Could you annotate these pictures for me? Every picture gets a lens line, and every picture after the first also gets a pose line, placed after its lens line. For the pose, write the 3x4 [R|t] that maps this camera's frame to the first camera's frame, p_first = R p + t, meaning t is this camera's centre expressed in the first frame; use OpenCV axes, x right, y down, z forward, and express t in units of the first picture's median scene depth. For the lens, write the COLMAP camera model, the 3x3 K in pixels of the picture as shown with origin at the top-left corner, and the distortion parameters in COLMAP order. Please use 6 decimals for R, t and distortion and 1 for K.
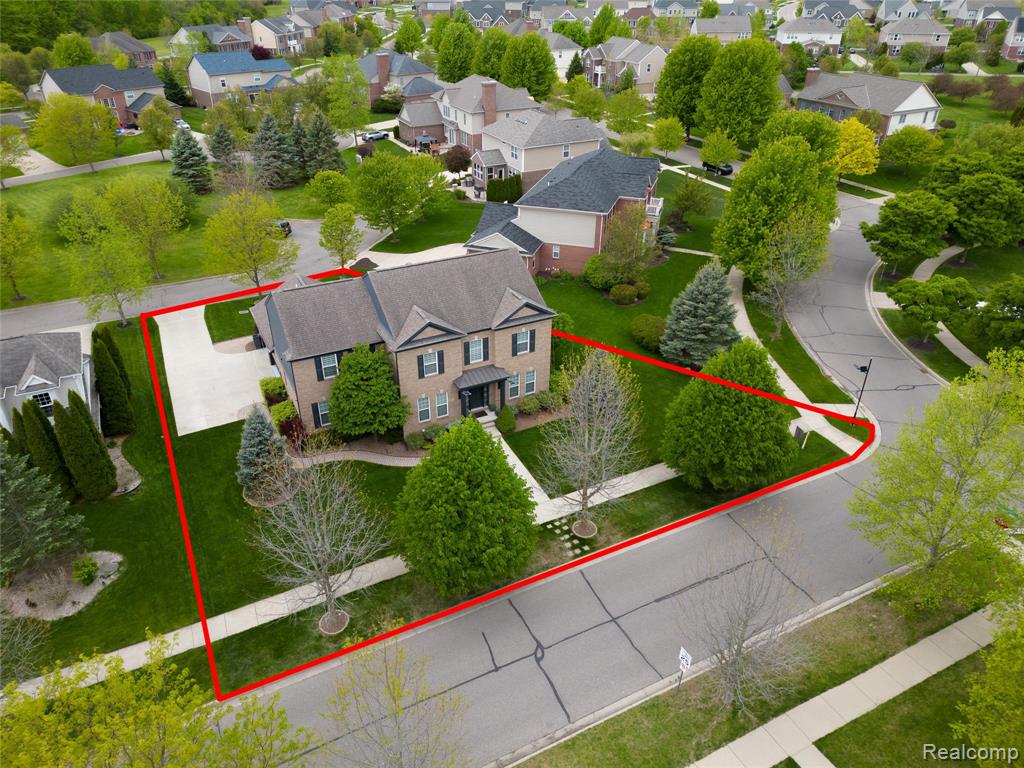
lens RADIAL K [[717.5, 0, 512.8], [0, 717.5, 378.5], [0, 0, 1]] dist [0.048928, -0.037671]
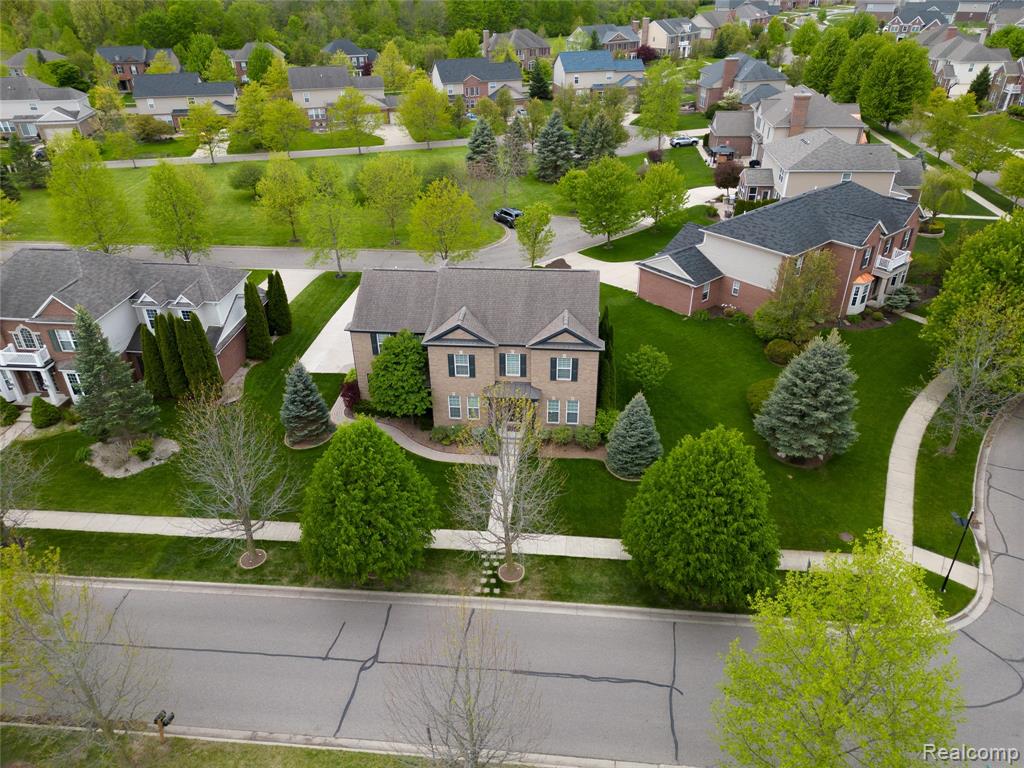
lens RADIAL K [[717.5, 0, 512.8], [0, 717.5, 378.5], [0, 0, 1]] dist [0.048928, -0.037671]
pose [[0.843634, 0.257858, -0.470948, 0.289960], [-0.257403, 0.963998, 0.066720, -0.059739], [0.471197, 0.064936, 0.879635, 0.094070]]
